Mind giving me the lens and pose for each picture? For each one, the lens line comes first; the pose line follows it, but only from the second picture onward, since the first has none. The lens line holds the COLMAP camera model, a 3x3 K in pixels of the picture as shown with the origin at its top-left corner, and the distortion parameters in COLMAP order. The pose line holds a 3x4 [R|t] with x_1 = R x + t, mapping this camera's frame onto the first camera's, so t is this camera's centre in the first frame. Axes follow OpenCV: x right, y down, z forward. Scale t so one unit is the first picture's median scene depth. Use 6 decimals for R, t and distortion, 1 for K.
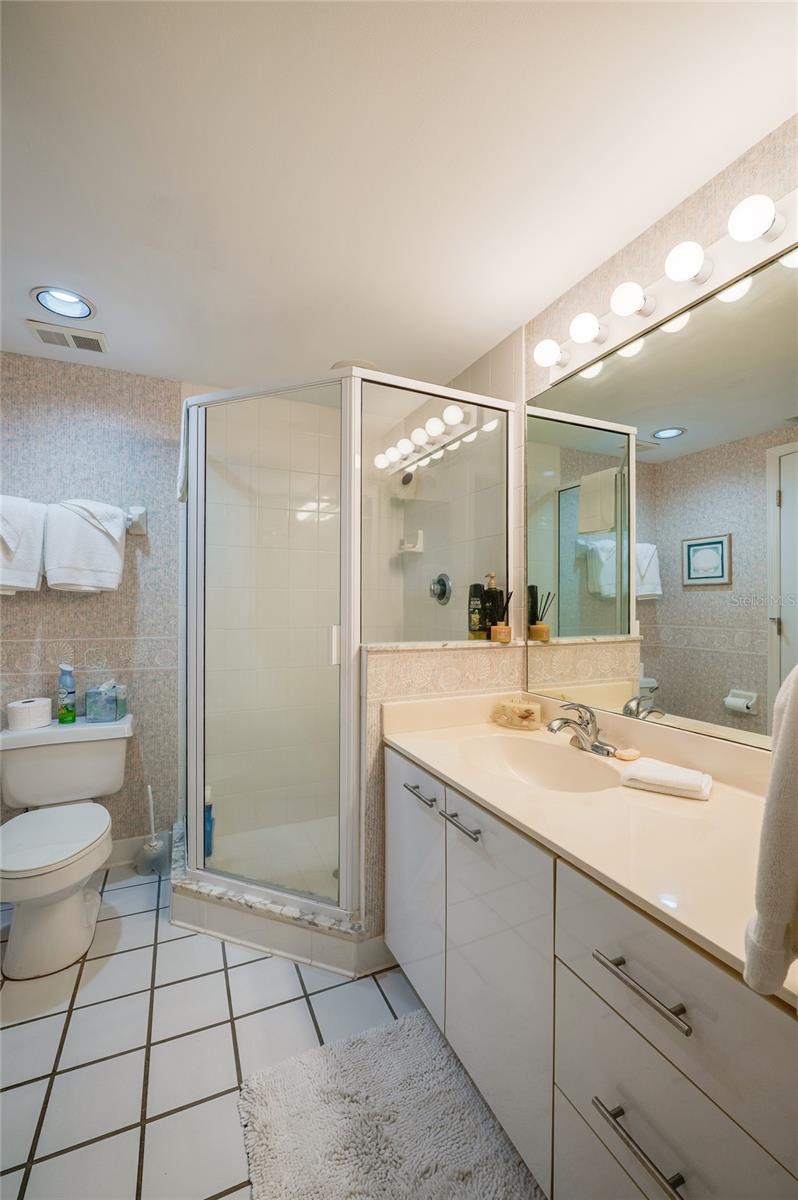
lens RADIAL K [[501.3, 0, 399.0], [0, 501.3, 600.0], [0, 0, 1]] dist [-0.000879, -0.000540]
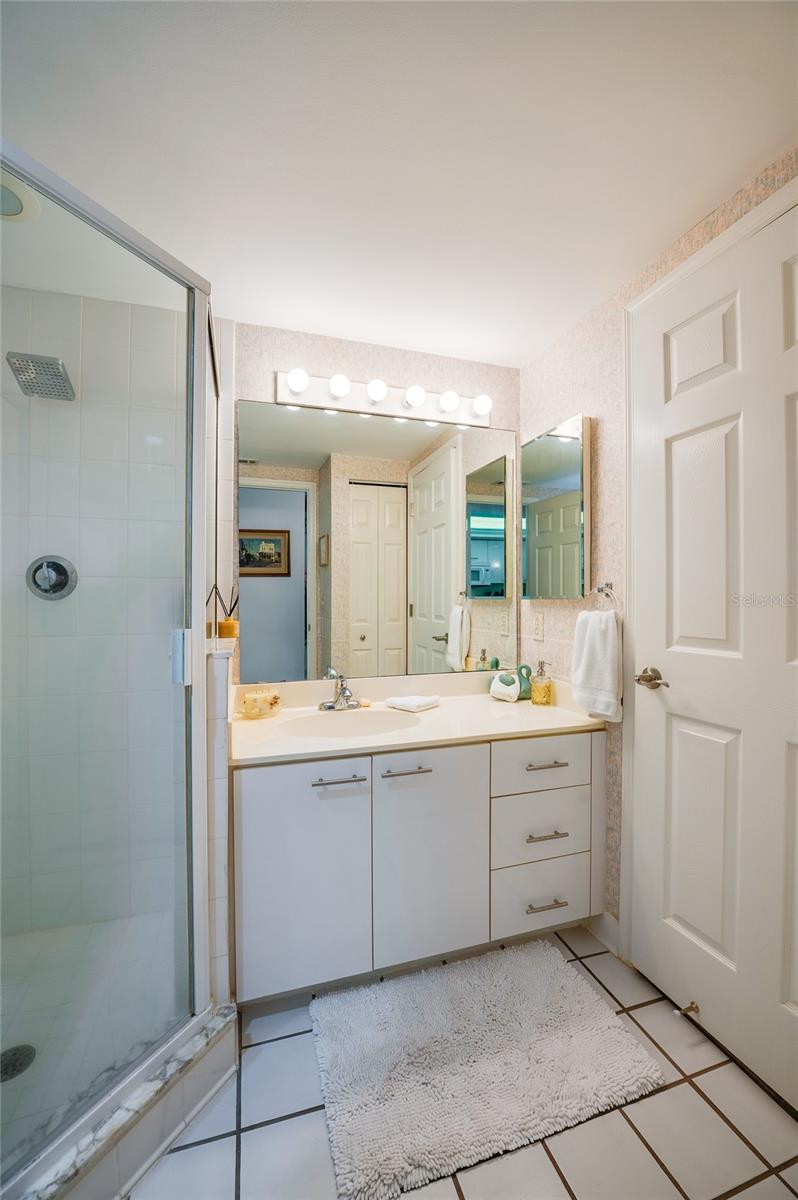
lens RADIAL K [[501.3, 0, 399.0], [0, 501.3, 600.0], [0, 0, 1]] dist [-0.000879, -0.000540]
pose [[0.100010, 0.001494, 0.994985, -0.803117], [-0.005871, 0.999982, -0.000912, 0.012429], [-0.994969, -0.005750, 0.100017, 0.632654]]
